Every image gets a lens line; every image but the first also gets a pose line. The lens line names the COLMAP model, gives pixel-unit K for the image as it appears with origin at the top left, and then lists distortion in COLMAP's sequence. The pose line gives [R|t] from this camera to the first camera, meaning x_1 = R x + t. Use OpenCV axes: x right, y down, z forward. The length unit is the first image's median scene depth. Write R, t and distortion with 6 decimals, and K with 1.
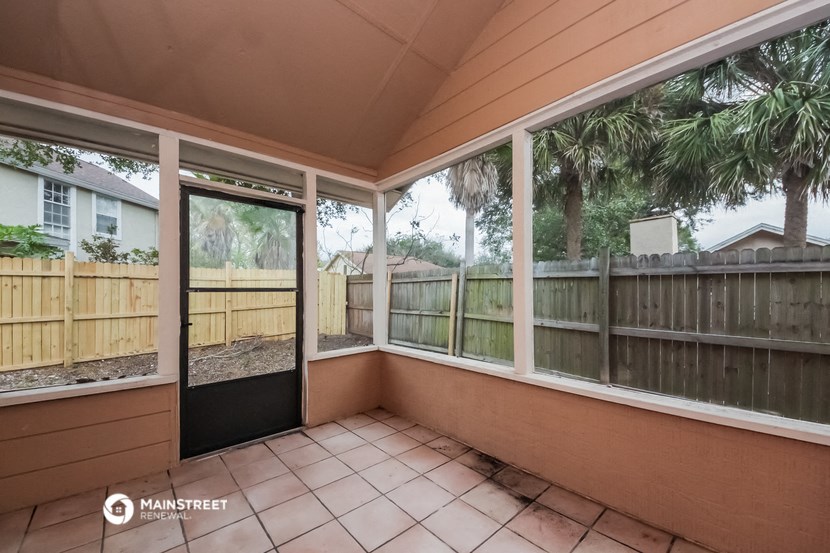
lens RADIAL K [[313.9, 0, 415.2], [0, 313.9, 293.1], [0, 0, 1]] dist [-0.000045, -0.000004]
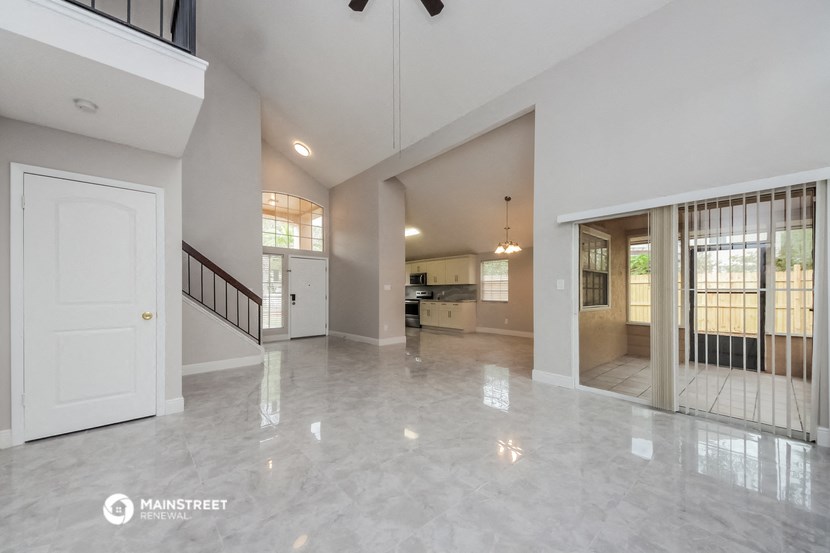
lens RADIAL K [[313.9, 0, 415.2], [0, 313.9, 293.1], [0, 0, 1]] dist [-0.000045, -0.000004]
pose [[-0.999924, -0.000791, -0.012280, 0.890813], [-0.000792, 1.000000, 0.000068, -0.006174], [0.012280, 0.000078, -0.999925, 2.583725]]
